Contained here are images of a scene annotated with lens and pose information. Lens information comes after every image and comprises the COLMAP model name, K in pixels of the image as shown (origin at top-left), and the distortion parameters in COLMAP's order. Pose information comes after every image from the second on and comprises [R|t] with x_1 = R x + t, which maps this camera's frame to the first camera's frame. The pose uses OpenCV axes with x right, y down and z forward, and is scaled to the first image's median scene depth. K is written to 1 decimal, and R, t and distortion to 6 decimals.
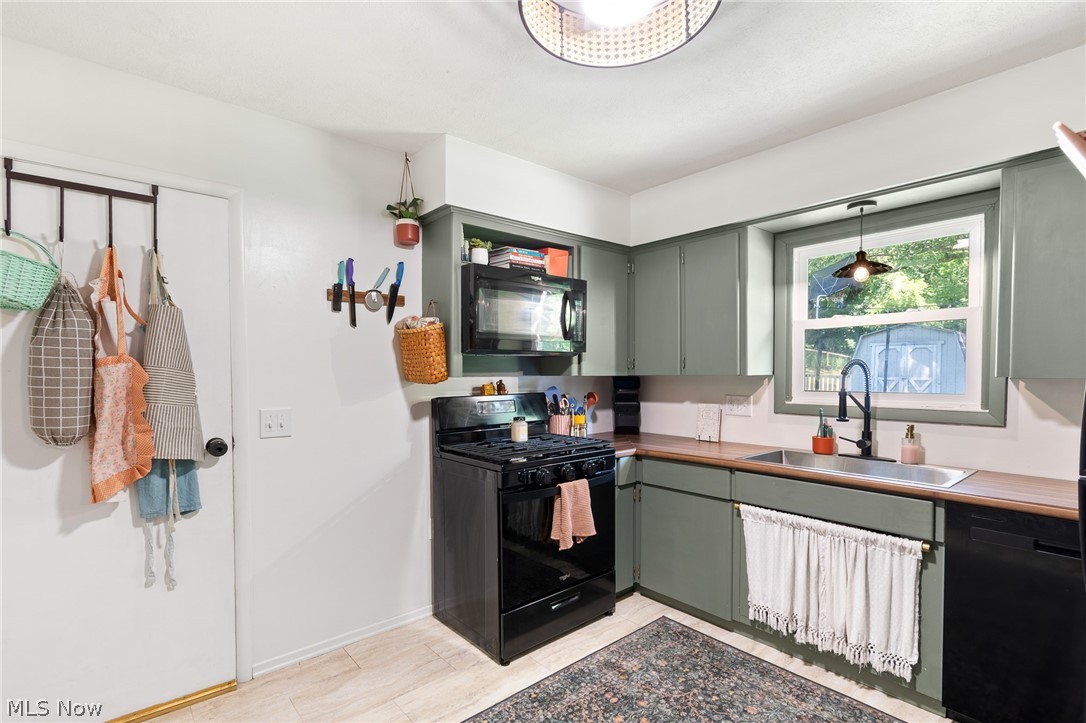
lens RADIAL K [[508.4, 0, 546.1], [0, 508.4, 386.0], [0, 0, 1]] dist [0.002071, 0.000580]
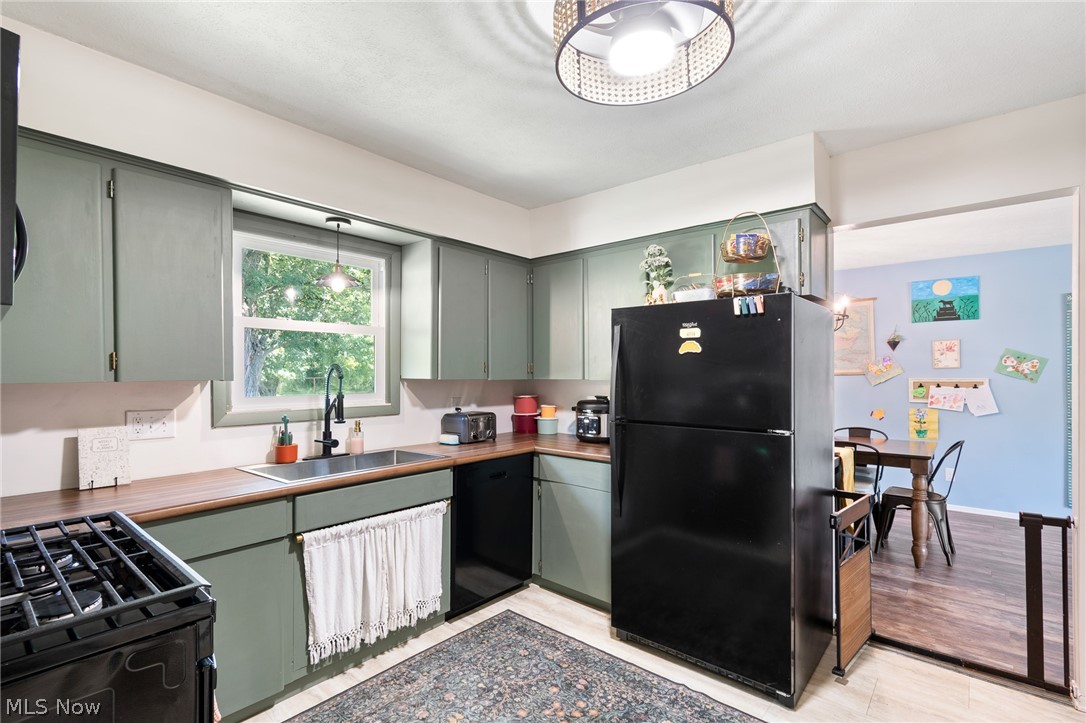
lens RADIAL K [[506.4, 0, 544.6], [0, 506.4, 375.9], [0, 0, 1]] dist [0.000584, 0.000178]
pose [[-0.148023, -0.000950, 0.988983, -0.488007], [0.030467, 0.999521, 0.005520, -0.019539], [-0.988515, 0.030948, -0.147923, 0.709530]]
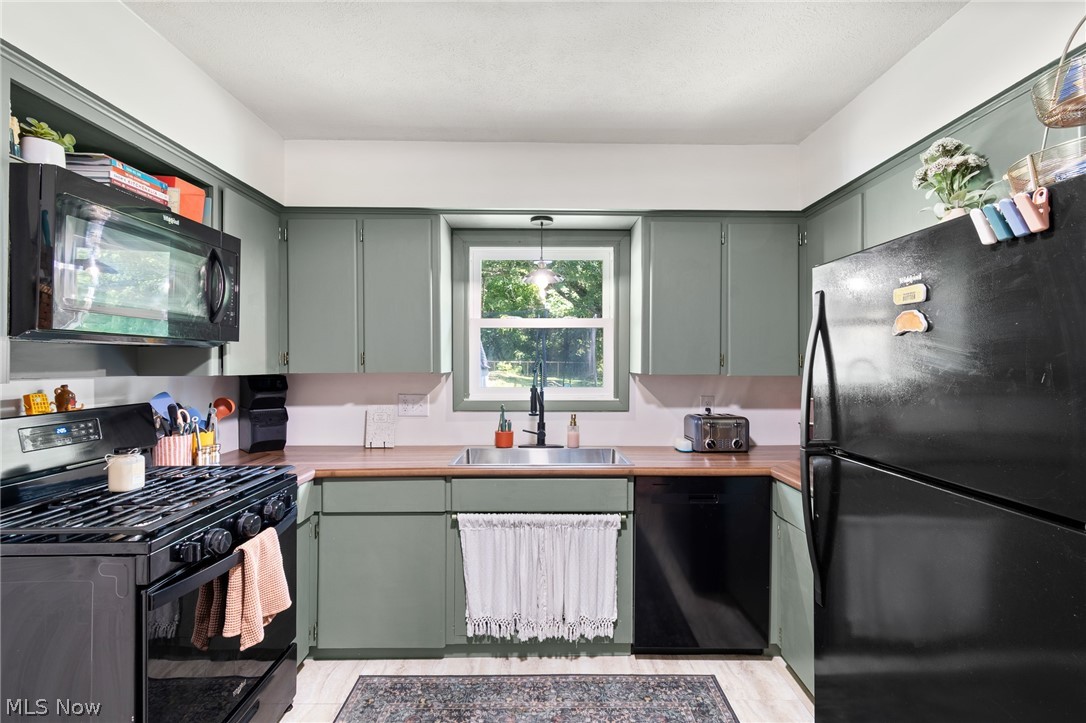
lens RADIAL K [[502.0, 0, 545.1], [0, 502.0, 363.3], [0, 0, 1]] dist [0.002095, 0.000376]
pose [[0.649468, 0.003994, 0.760378, -0.201825], [0.018906, 0.999592, -0.021399, -0.017015], [-0.760153, 0.028273, 0.649128, 0.279556]]
